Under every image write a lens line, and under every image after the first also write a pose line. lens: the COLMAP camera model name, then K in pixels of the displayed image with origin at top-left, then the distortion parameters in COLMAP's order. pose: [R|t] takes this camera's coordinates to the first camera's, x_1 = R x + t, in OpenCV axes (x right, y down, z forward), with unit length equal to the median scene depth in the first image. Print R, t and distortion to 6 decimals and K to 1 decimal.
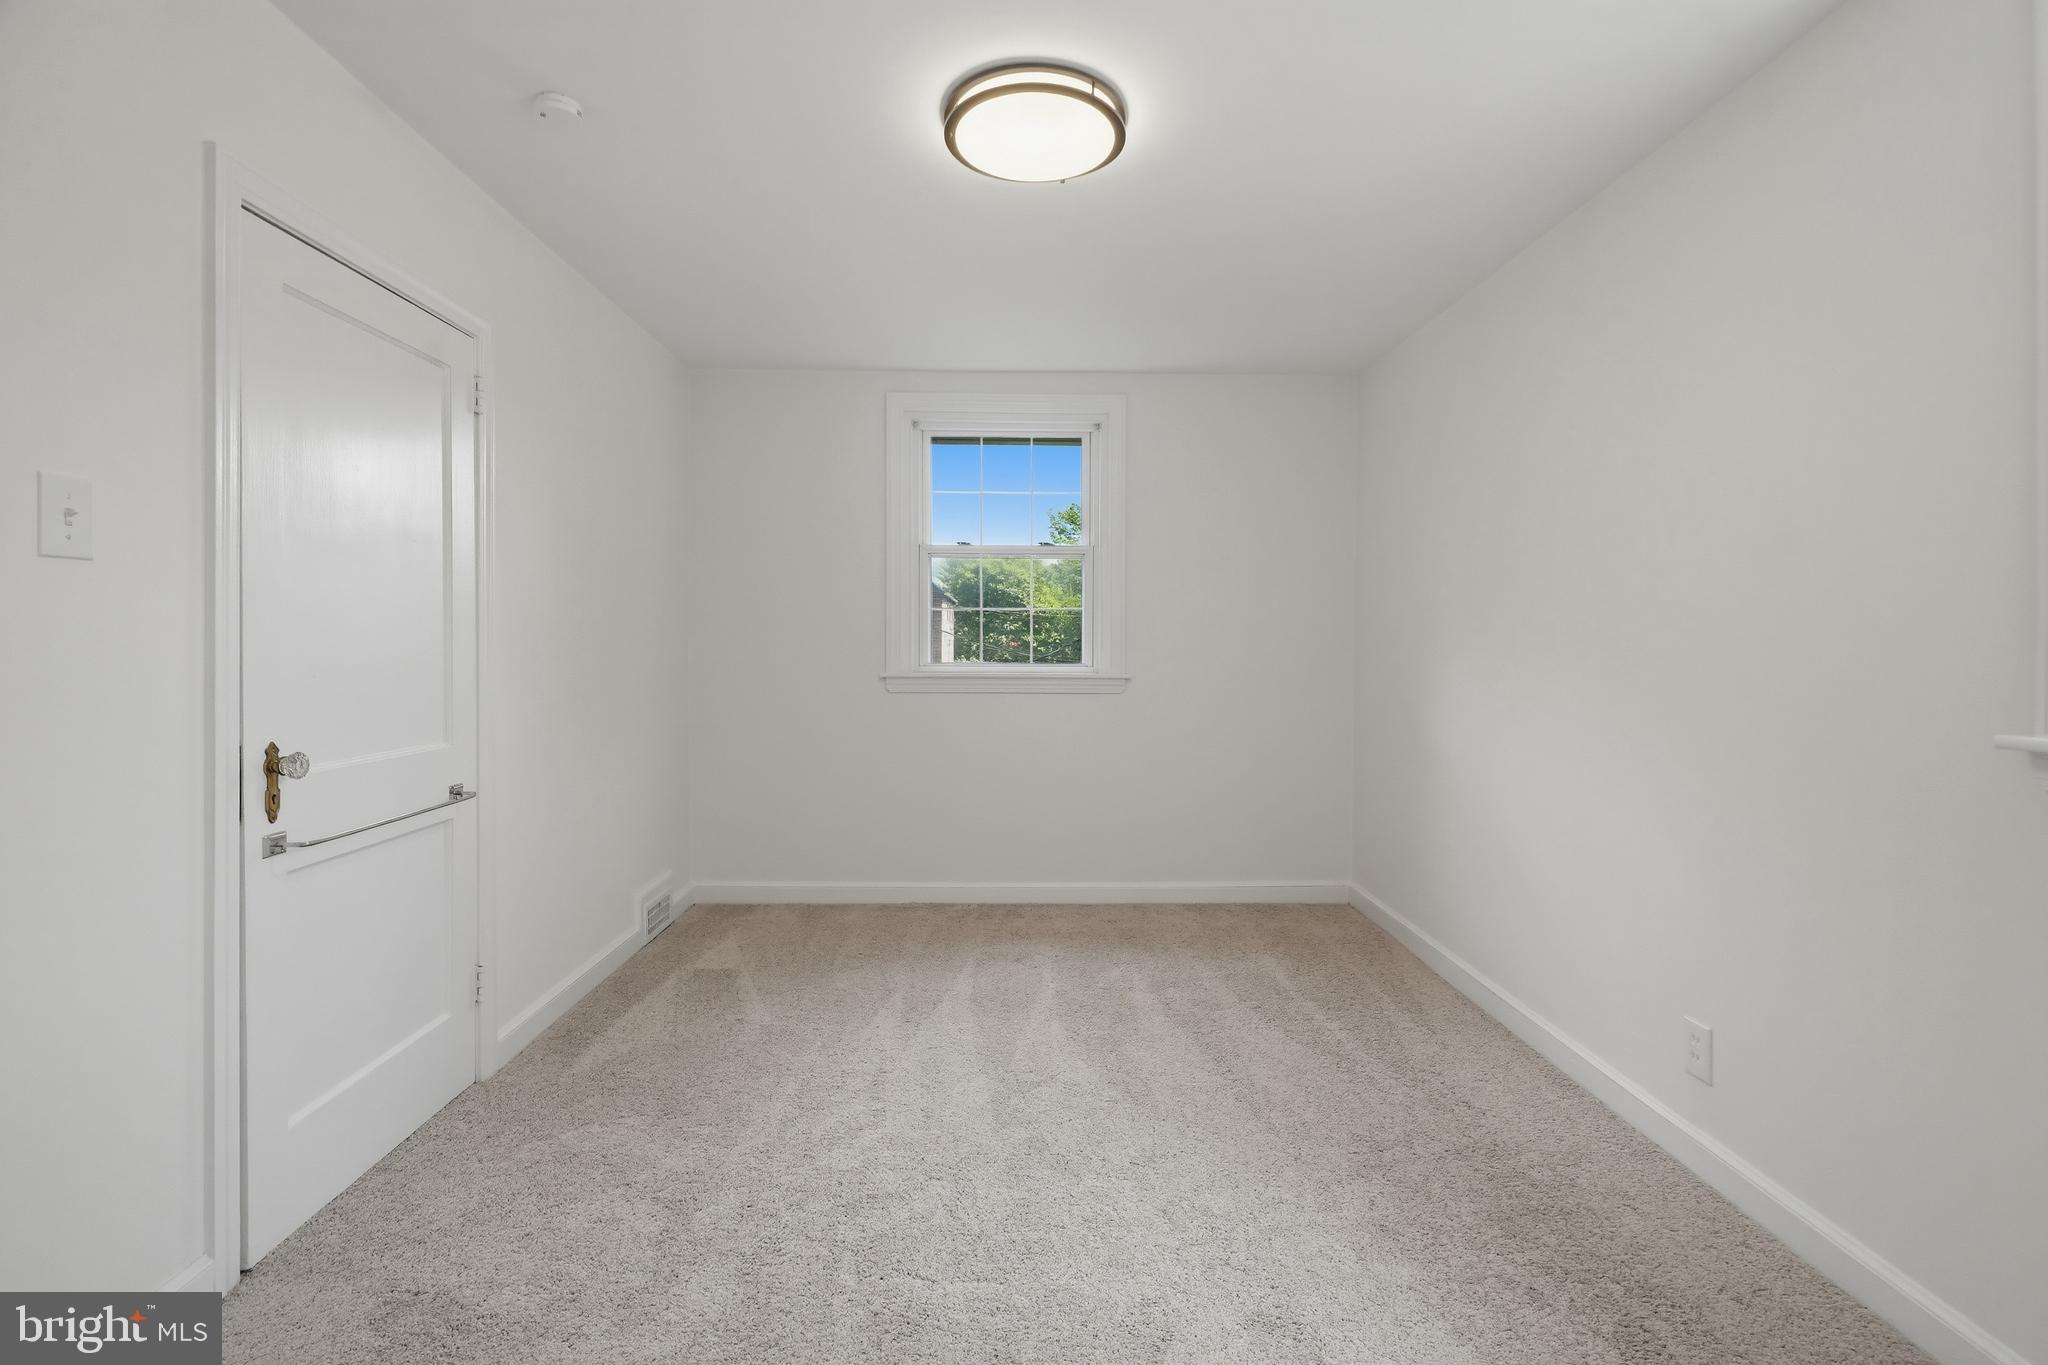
lens RADIAL K [[934.3, 0, 1017.4], [0, 934.3, 641.9], [0, 0, 1]] dist [-0.003797, 0.002805]
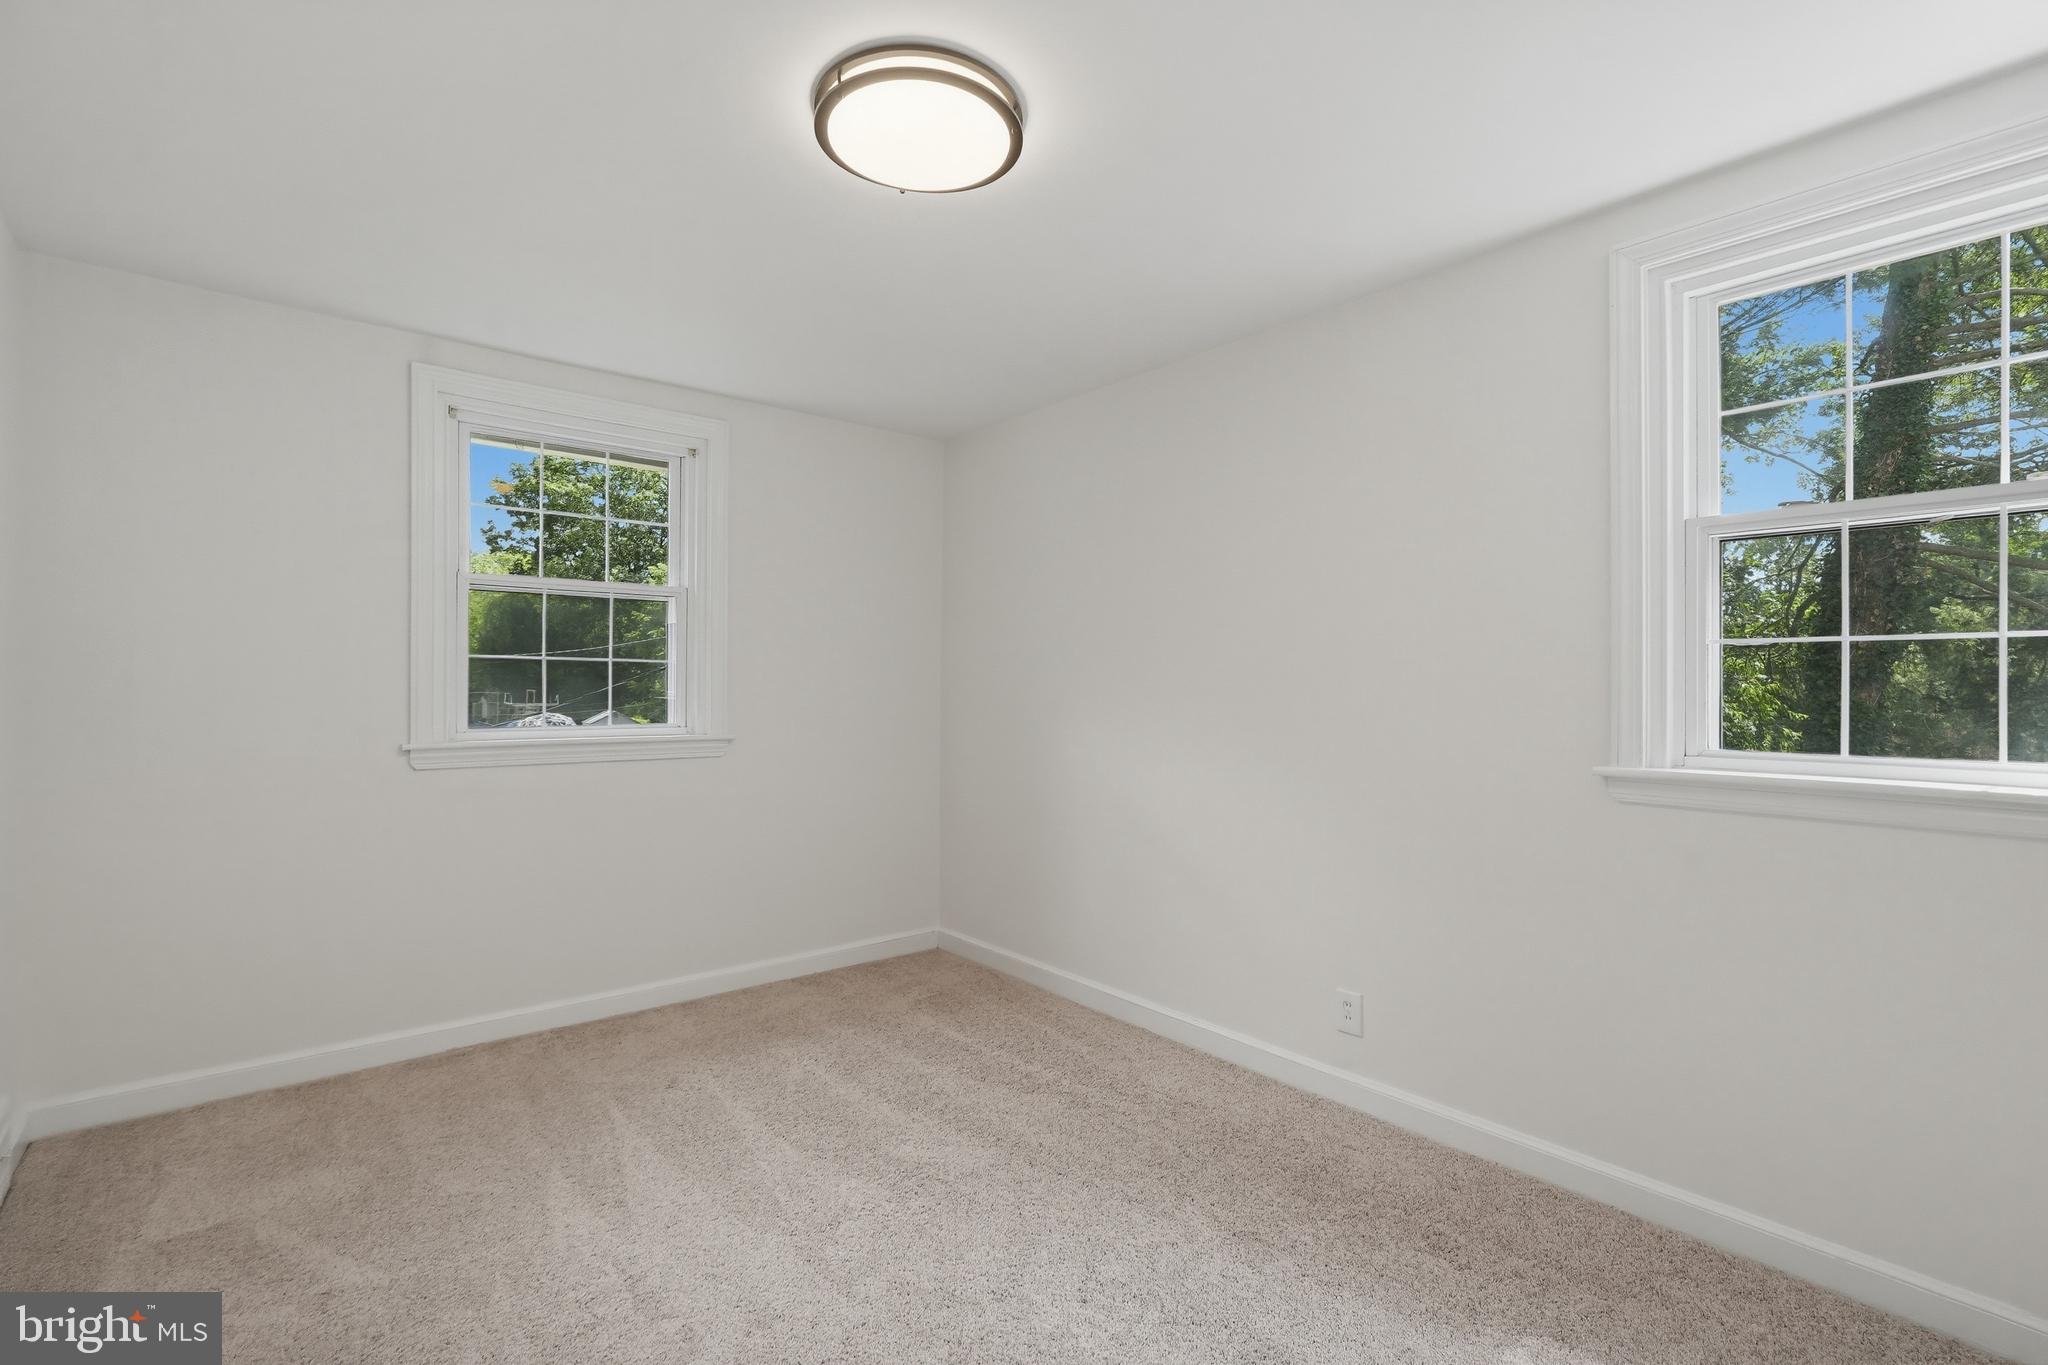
lens RADIAL K [[934.3, 0, 1022.9], [0, 934.3, 681.8], [0, 0, 1]] dist [-0.003797, 0.002805]
pose [[0.778764, 0.002877, 0.627311, -0.300946], [0.000155, 0.999989, -0.004779, -0.015425], [-0.627317, 0.003819, 0.778754, 0.172164]]
